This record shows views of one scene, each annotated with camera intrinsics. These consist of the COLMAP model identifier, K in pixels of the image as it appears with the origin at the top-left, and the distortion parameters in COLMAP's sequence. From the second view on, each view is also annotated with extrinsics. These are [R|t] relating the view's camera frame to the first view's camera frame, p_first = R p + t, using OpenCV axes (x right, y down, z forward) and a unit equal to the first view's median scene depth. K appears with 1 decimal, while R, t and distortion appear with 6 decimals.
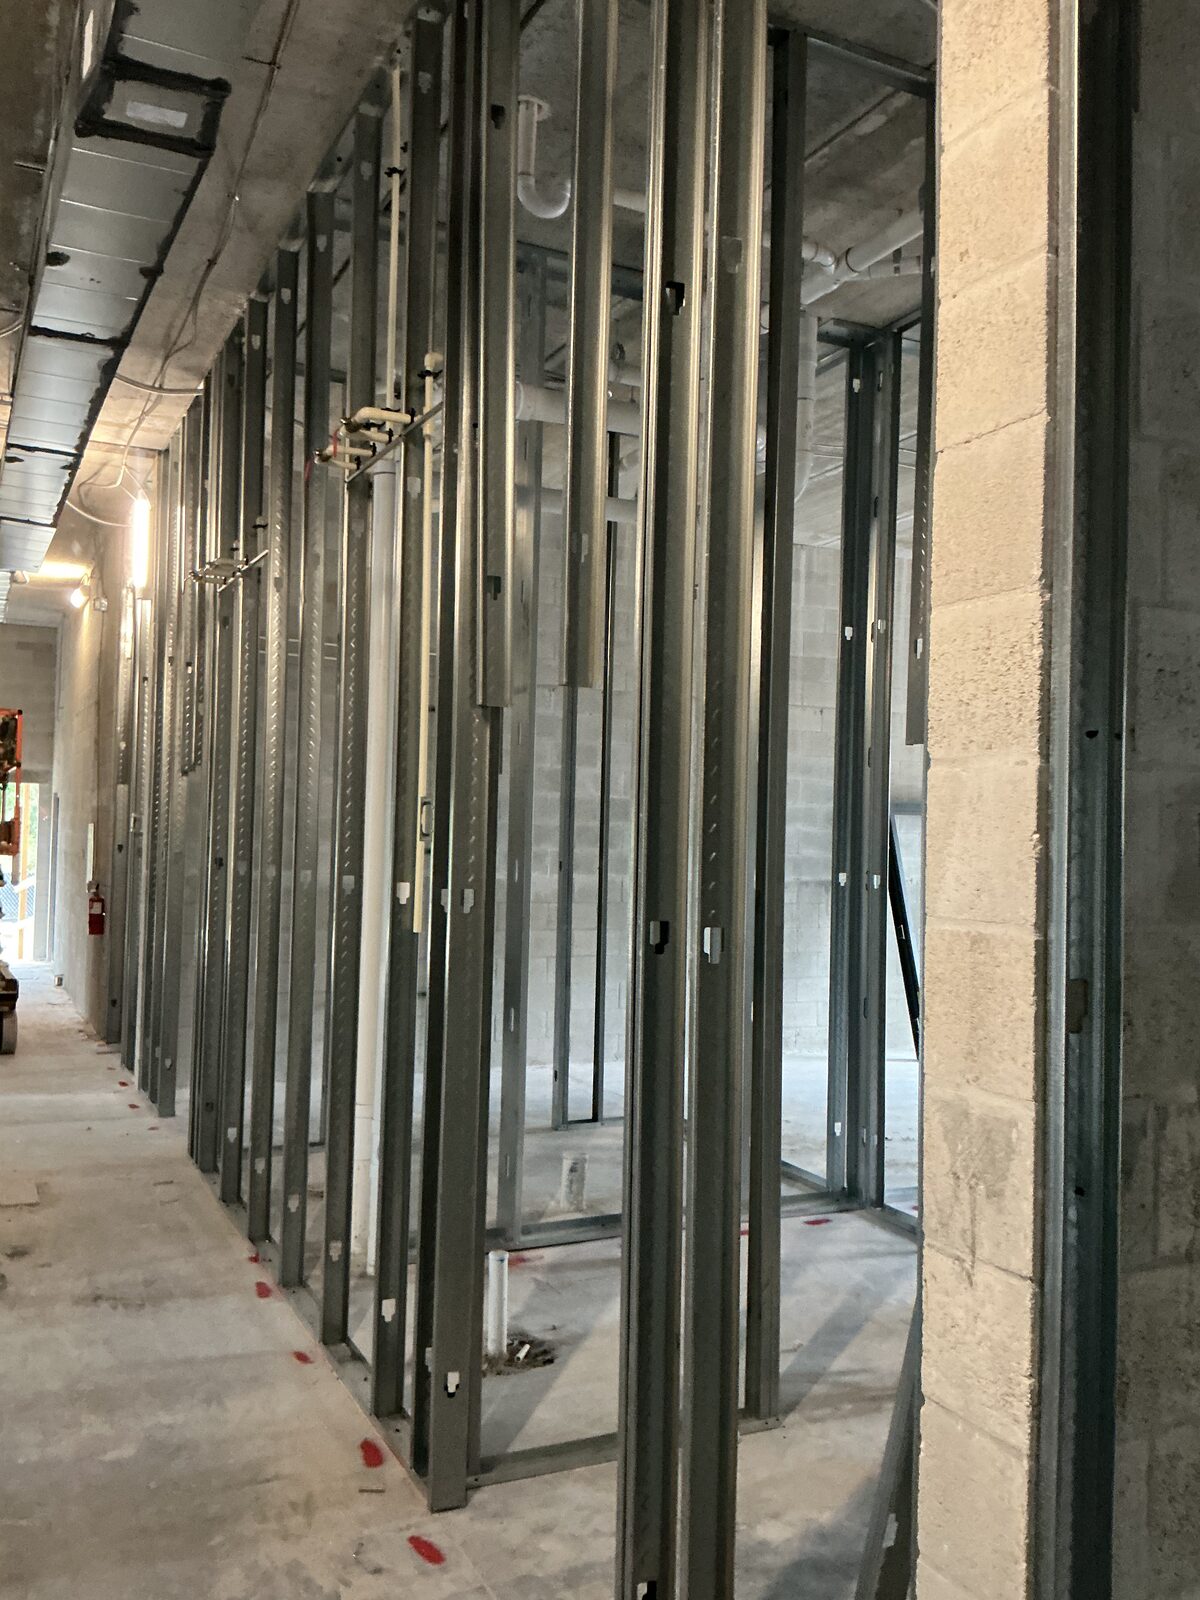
lens RADIAL K [[1342.4, 0, 595.8], [0, 1342.4, 800.4], [0, 0, 1]] dist [-0.016843, -0.004311]
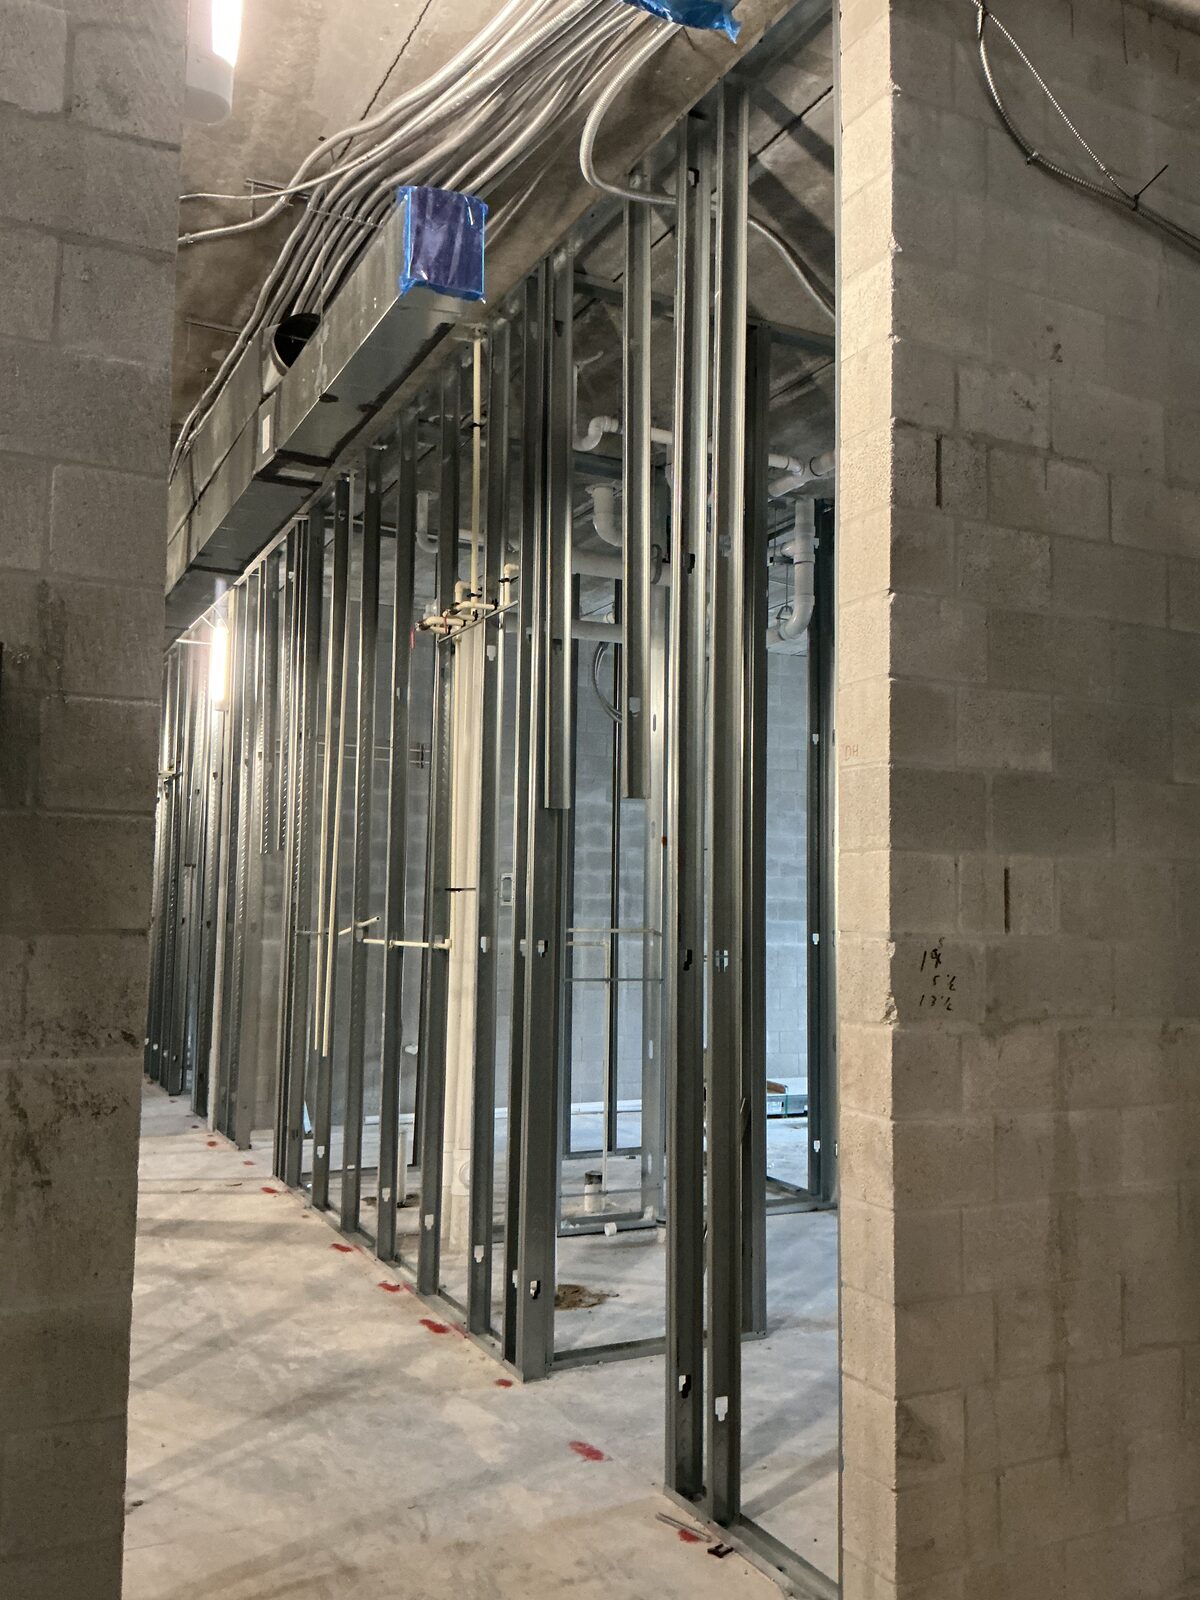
lens RADIAL K [[1342.4, 0, 603.7], [0, 1342.4, 797.1], [0, 0, 1]] dist [-0.016843, -0.004311]
pose [[0.999806, -0.009572, 0.017225, -0.043927], [0.010595, 0.998122, -0.060329, -0.001557], [-0.016616, 0.060499, 0.998030, -0.364003]]
